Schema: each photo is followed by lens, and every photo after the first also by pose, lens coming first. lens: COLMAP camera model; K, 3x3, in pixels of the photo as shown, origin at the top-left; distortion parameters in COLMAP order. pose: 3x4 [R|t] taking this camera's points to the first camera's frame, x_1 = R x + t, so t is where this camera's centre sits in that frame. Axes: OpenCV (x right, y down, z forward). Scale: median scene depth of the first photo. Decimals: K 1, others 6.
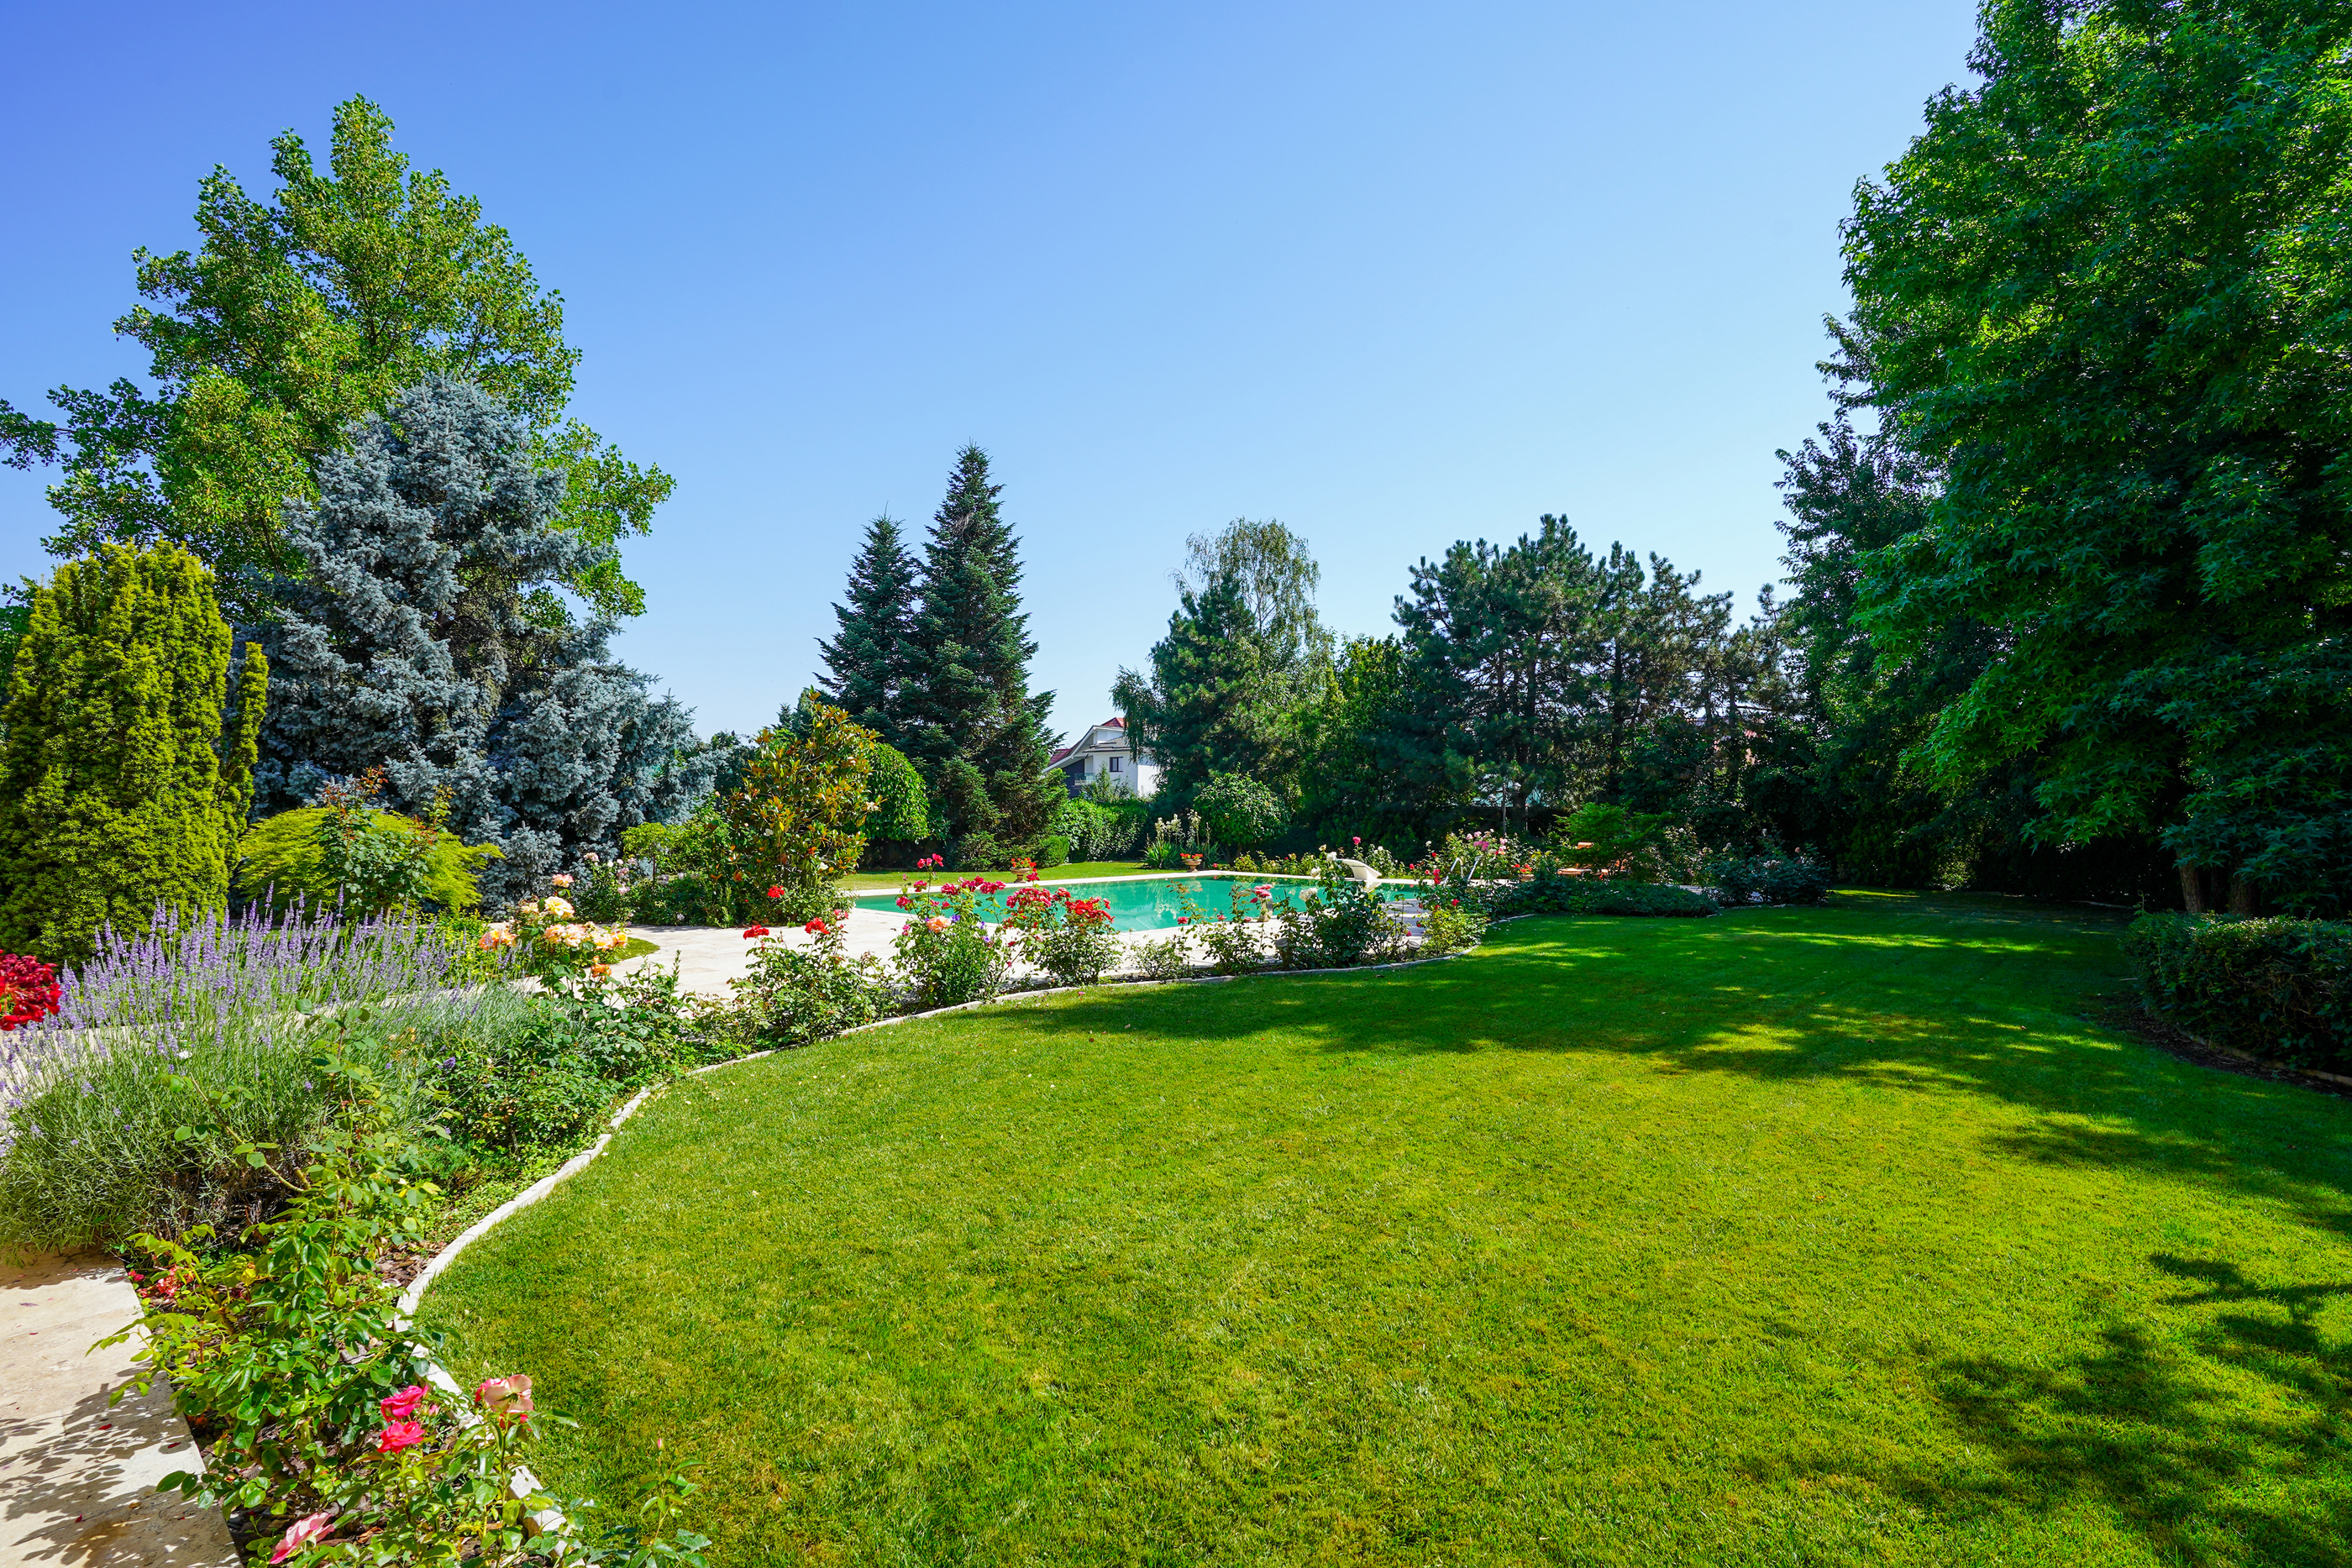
lens RADIAL K [[1084.8, 0, 1160.6], [0, 1084.8, 790.3], [0, 0, 1]] dist [-0.065161, 0.024576]
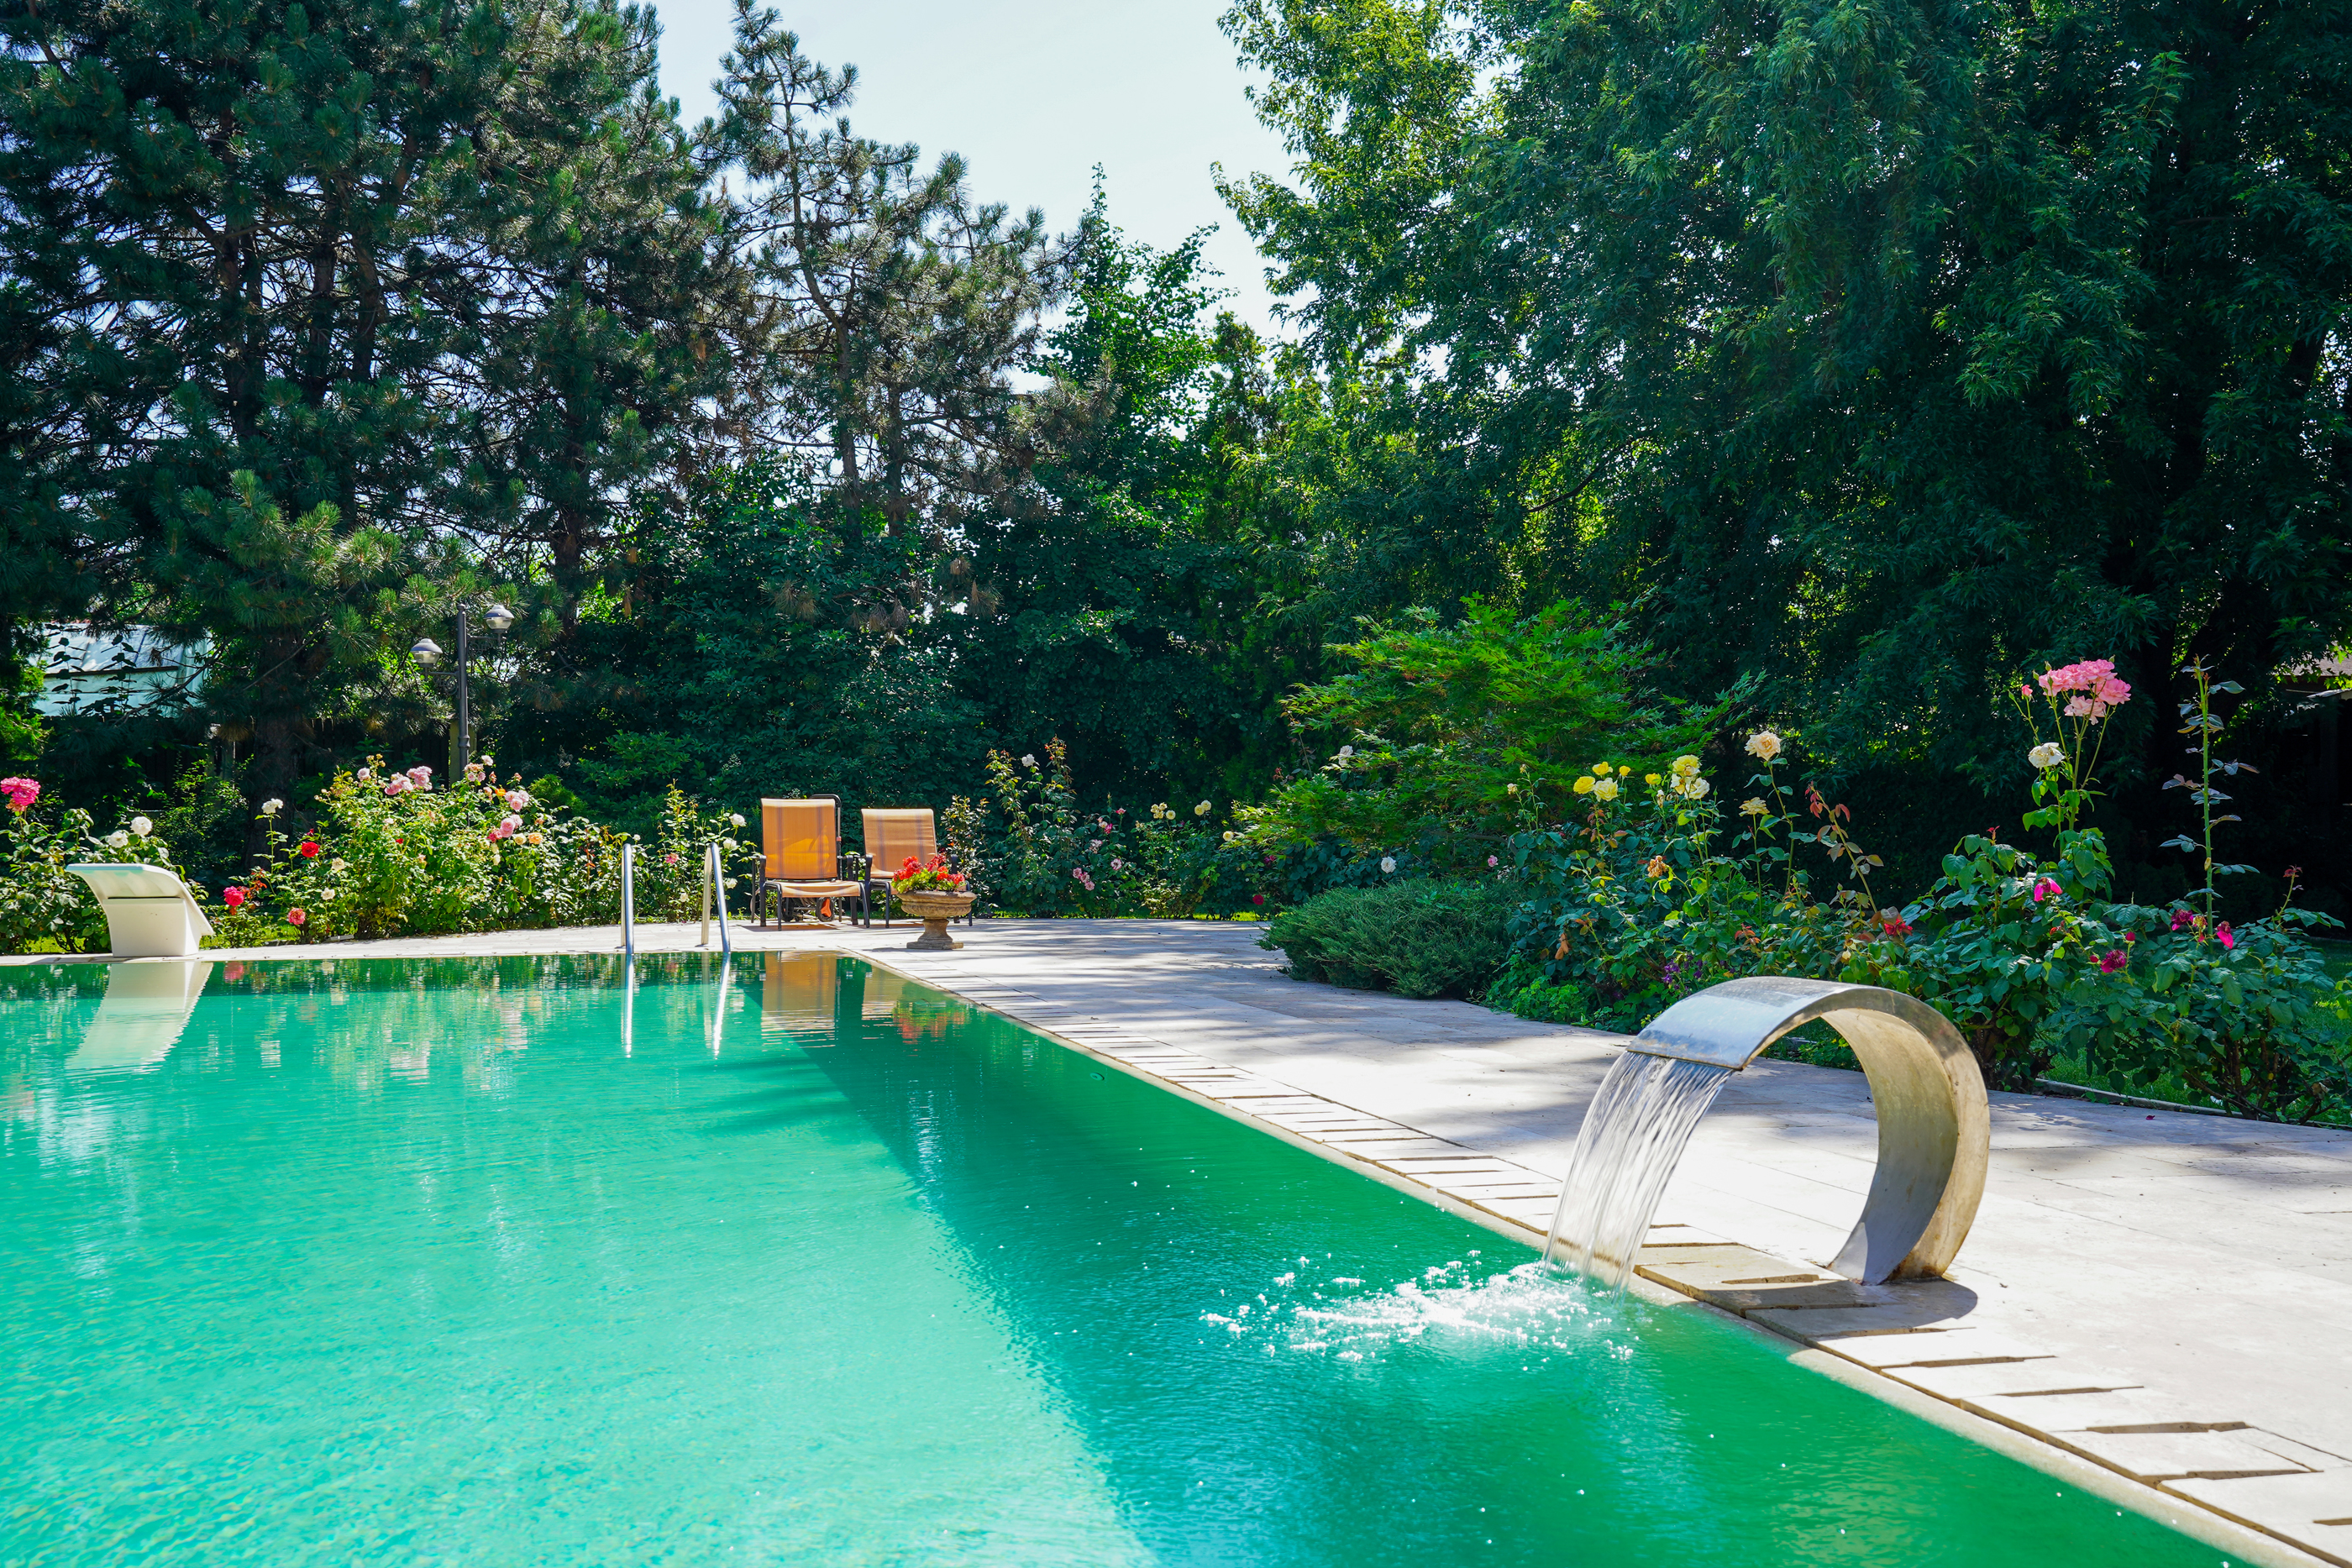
lens RADIAL K [[2232.5, 0, 1148.6], [0, 2232.5, 783.8], [0, 0, 1]] dist [0.077692, 0.008886]
pose [[0.577912, 0.003086, 0.816093, -0.145107], [-0.012548, 0.999908, 0.005105, 0.074463], [-0.816002, -0.013191, 0.577898, 1.011487]]
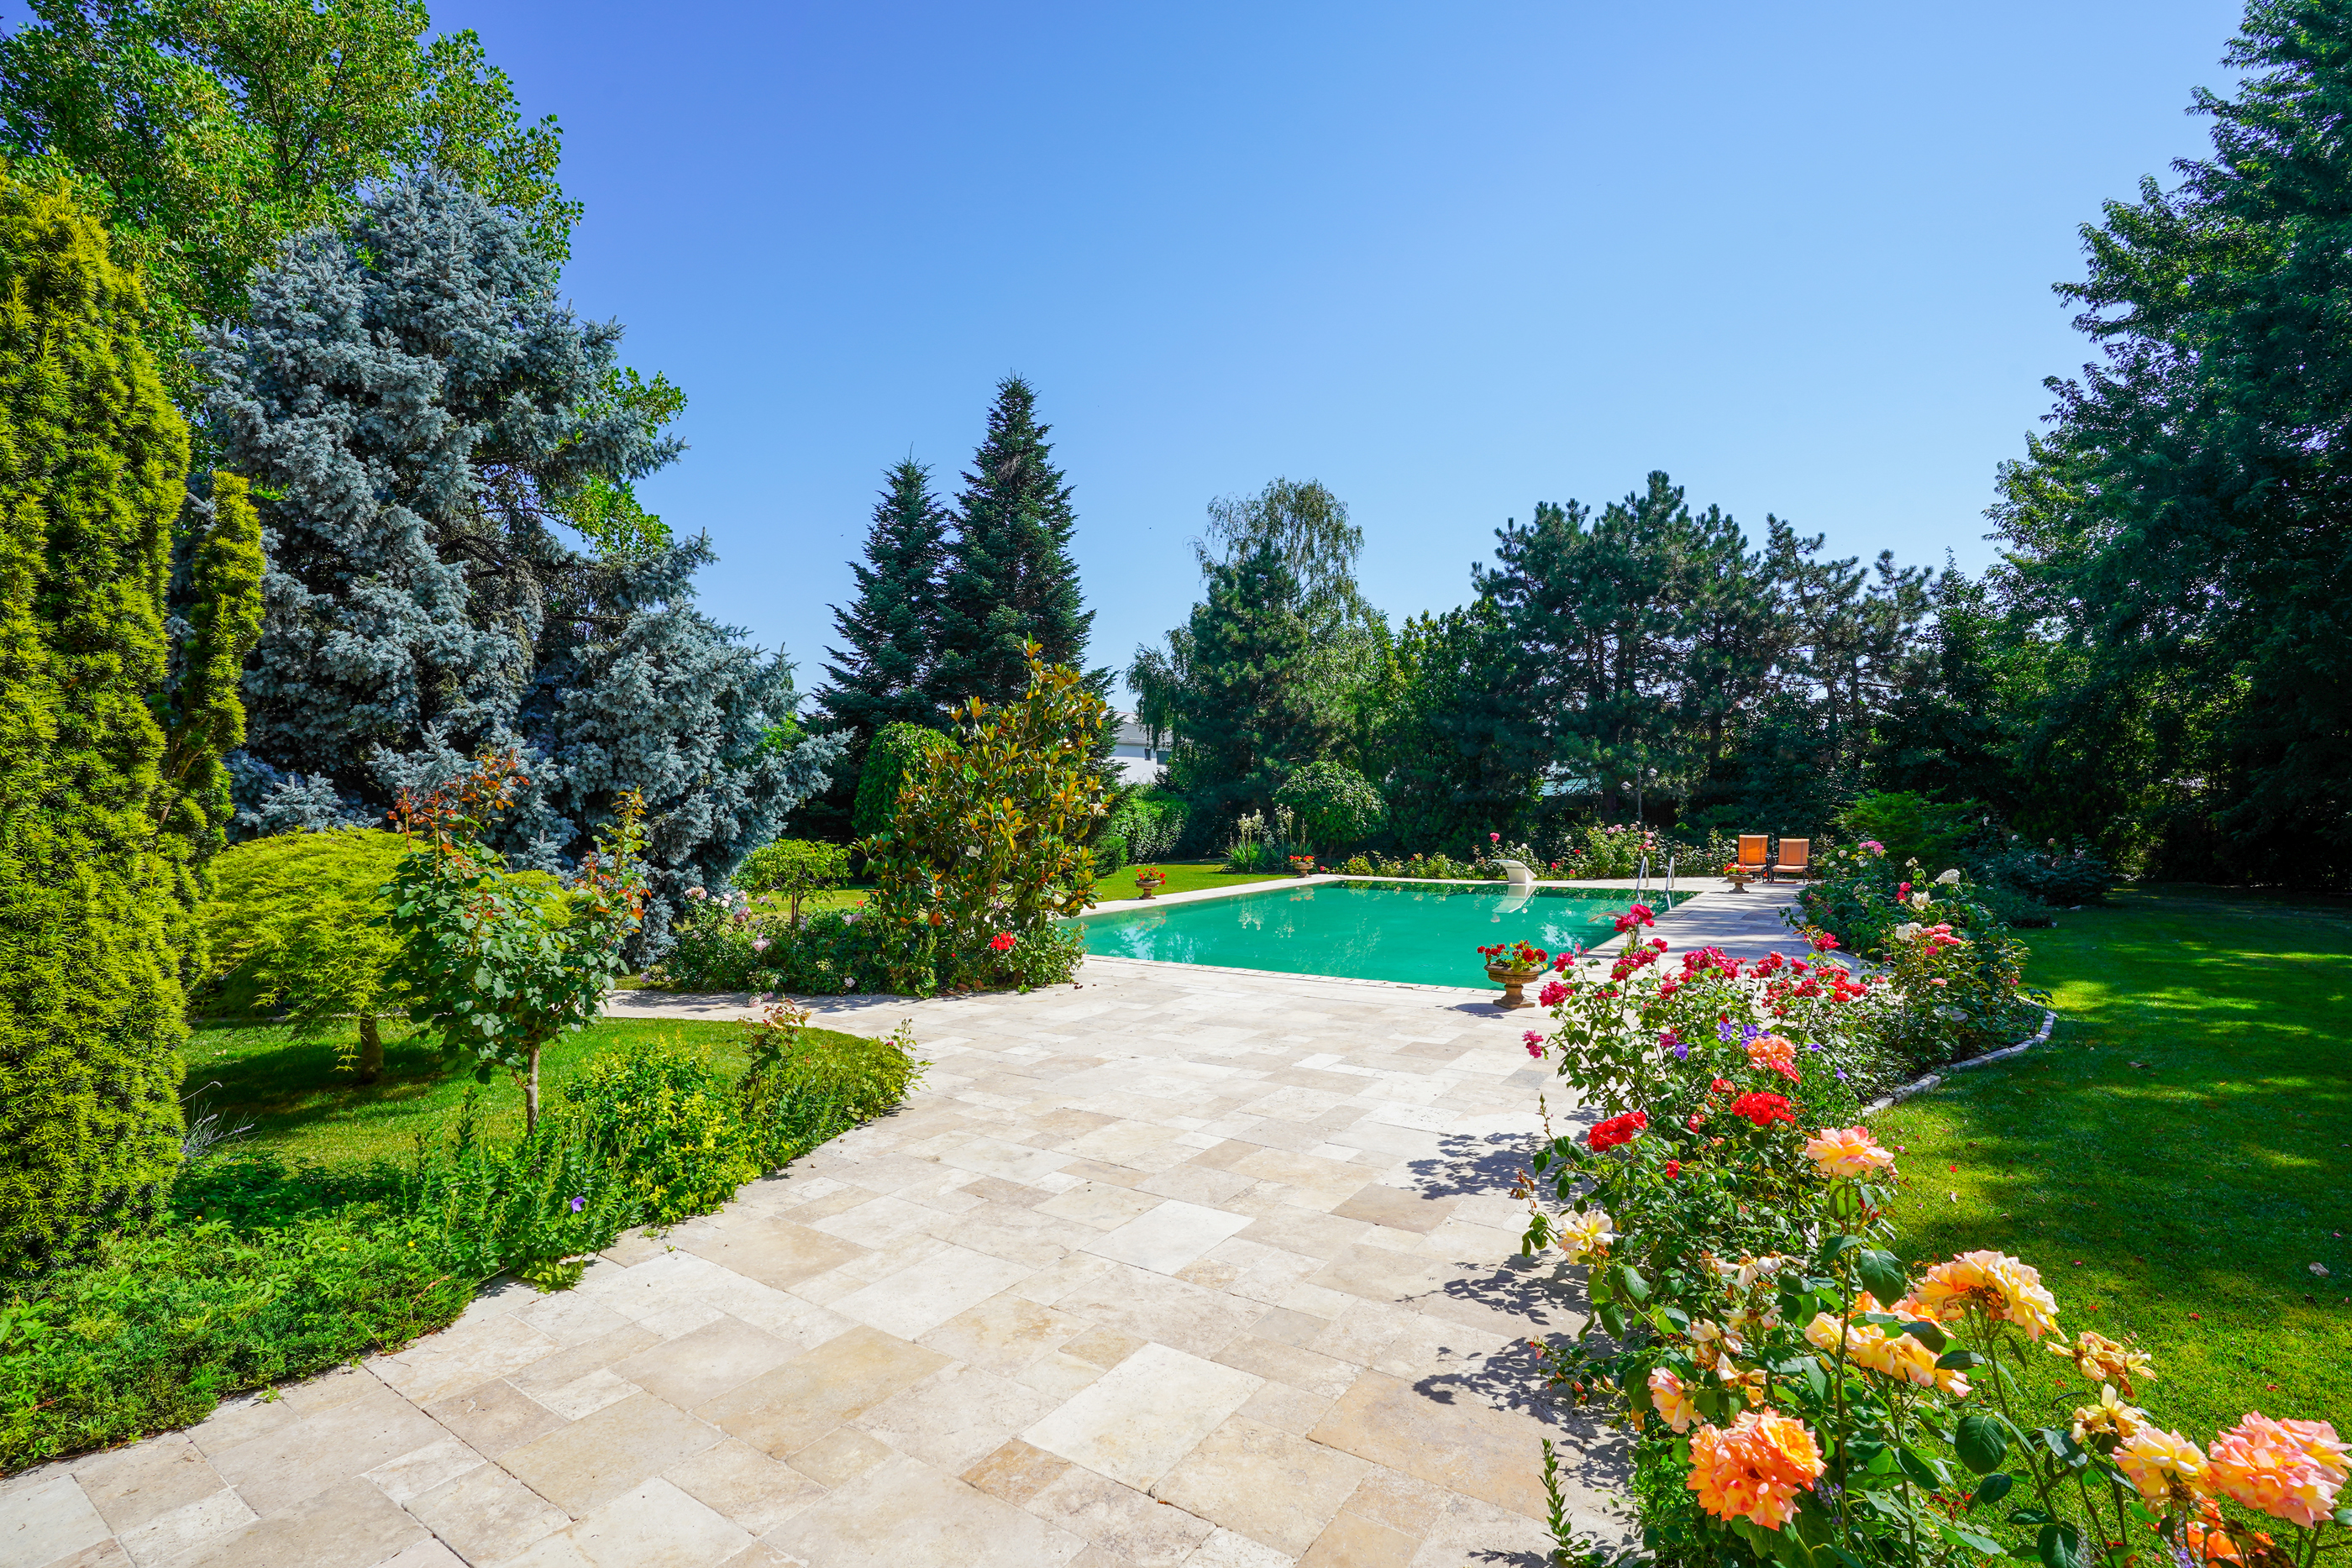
lens RADIAL K [[1084.8, 0, 1160.6], [0, 1084.8, 790.3], [0, 0, 1]] dist [-0.065161, 0.024576]
pose [[0.995580, -0.012784, 0.093045, -0.318008], [0.011999, 0.999888, 0.008984, -0.003708], [-0.093150, -0.007828, 0.995621, 0.321089]]
